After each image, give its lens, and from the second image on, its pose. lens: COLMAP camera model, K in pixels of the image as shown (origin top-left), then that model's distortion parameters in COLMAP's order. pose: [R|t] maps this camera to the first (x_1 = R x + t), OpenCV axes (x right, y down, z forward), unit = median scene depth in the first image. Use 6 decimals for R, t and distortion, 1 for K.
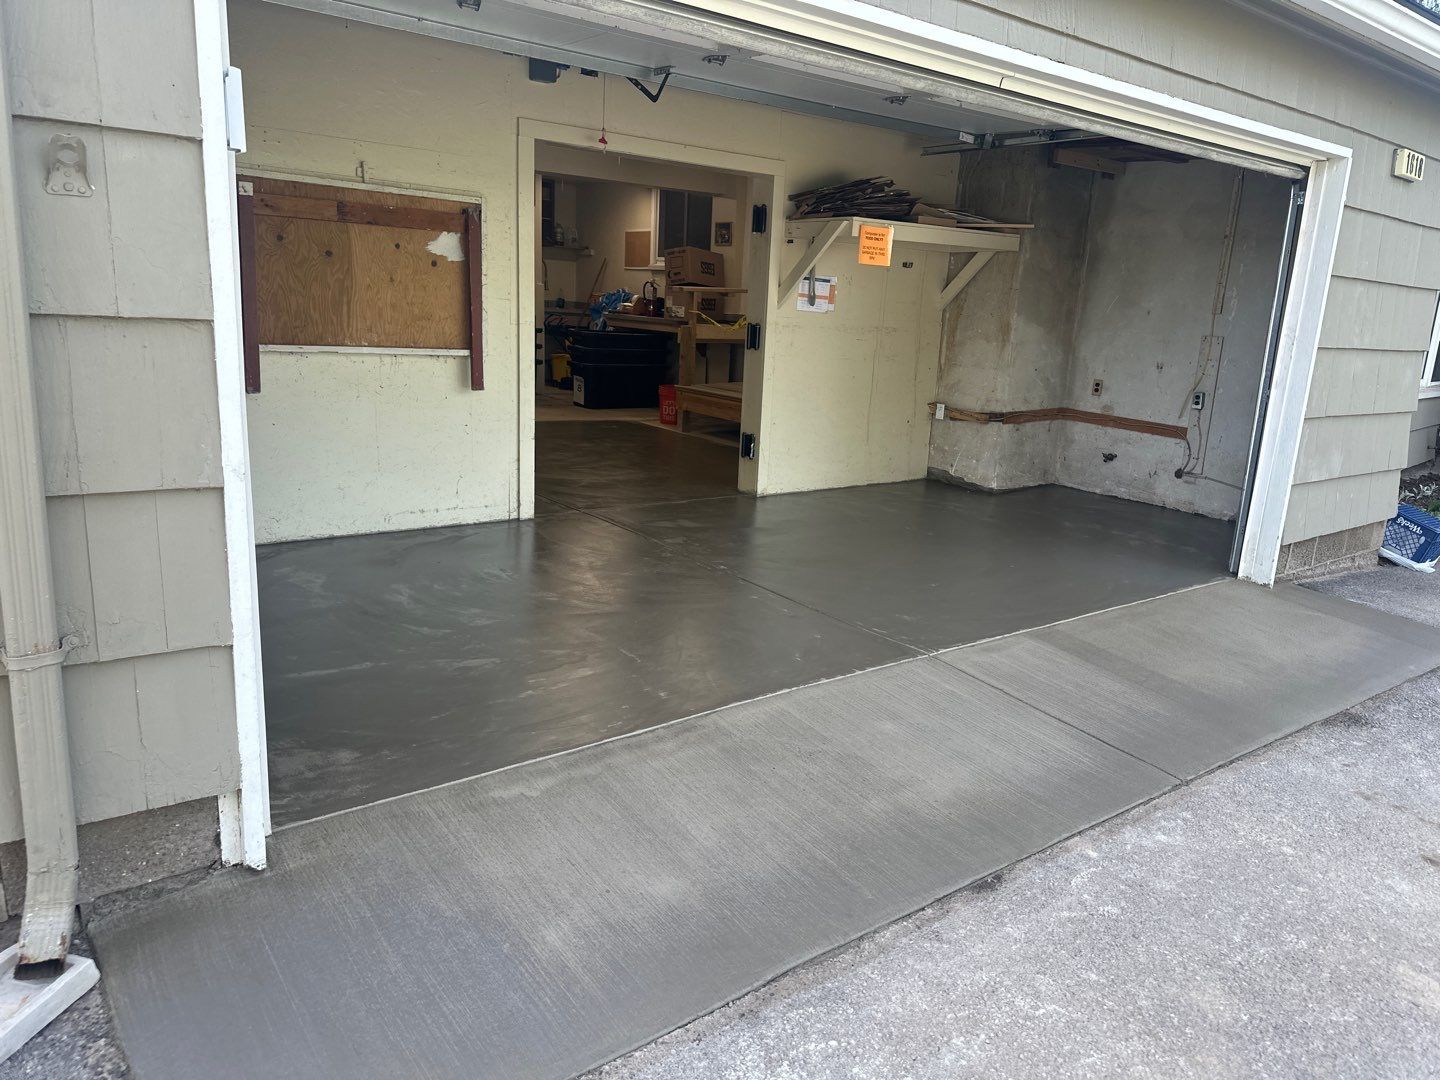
lens RADIAL K [[1024.5, 0, 725.5], [0, 1024.5, 552.7], [0, 0, 1]] dist [-0.003410, -0.004322]
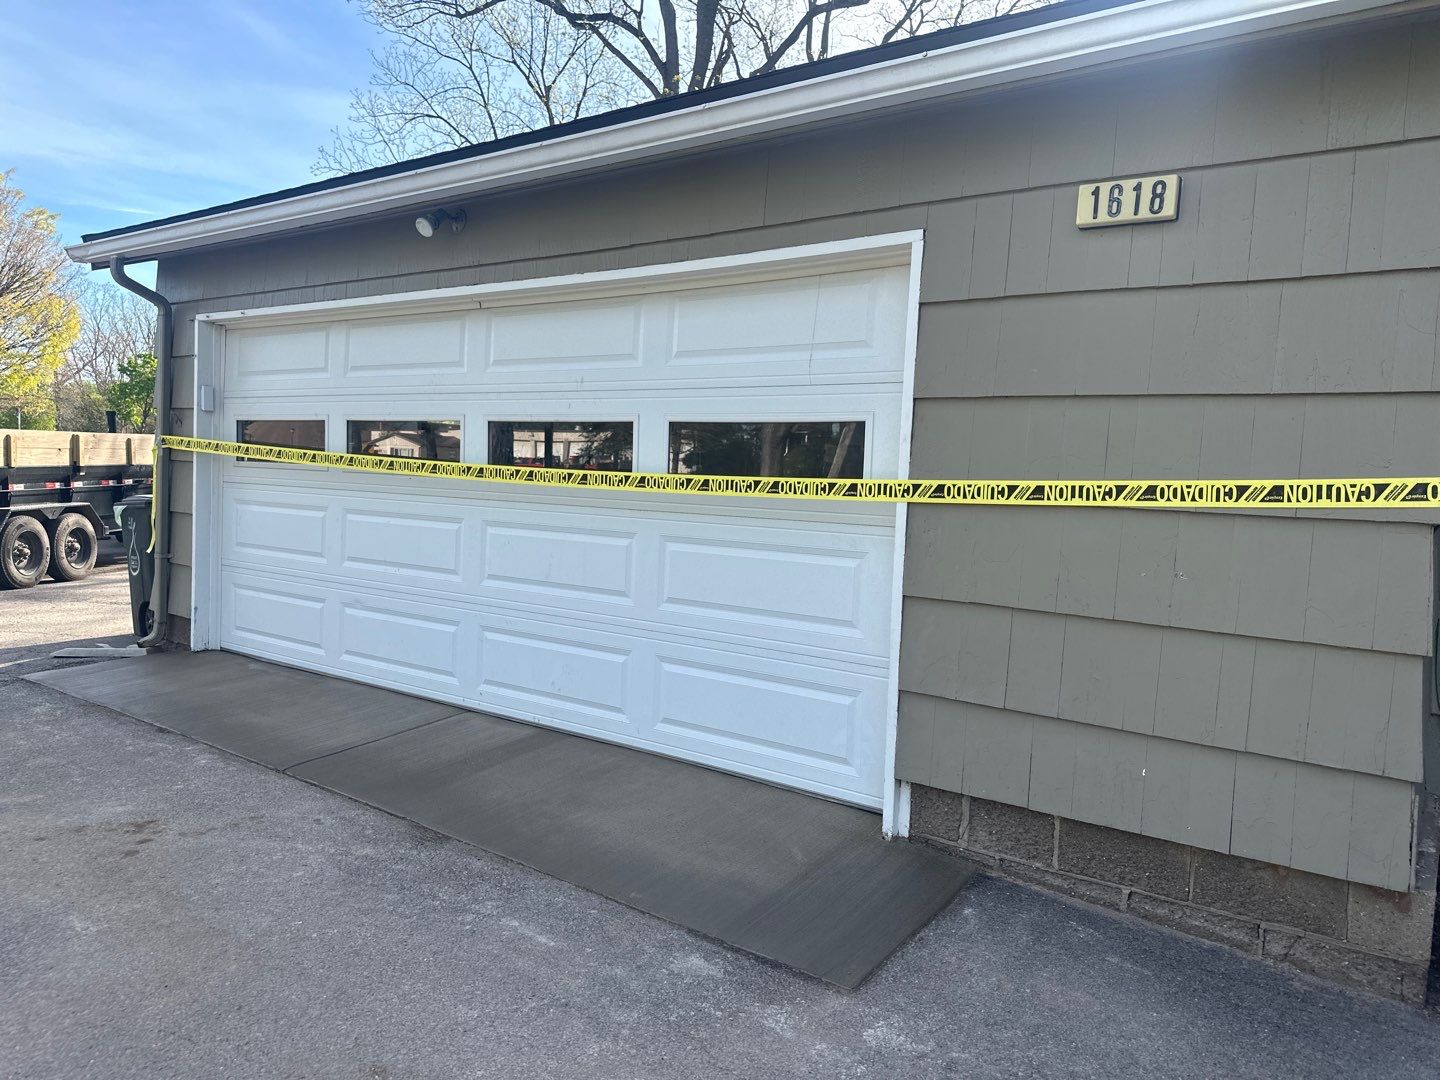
lens RADIAL K [[1024.5, 0, 725.5], [0, 1024.5, 552.7], [0, 0, 1]] dist [-0.003410, -0.004322]
pose [[0.276554, 0.026225, -0.960640, 2.479130], [-0.259734, 0.964464, -0.048444, -0.191849], [0.925233, 0.262908, 0.273538, 1.409068]]
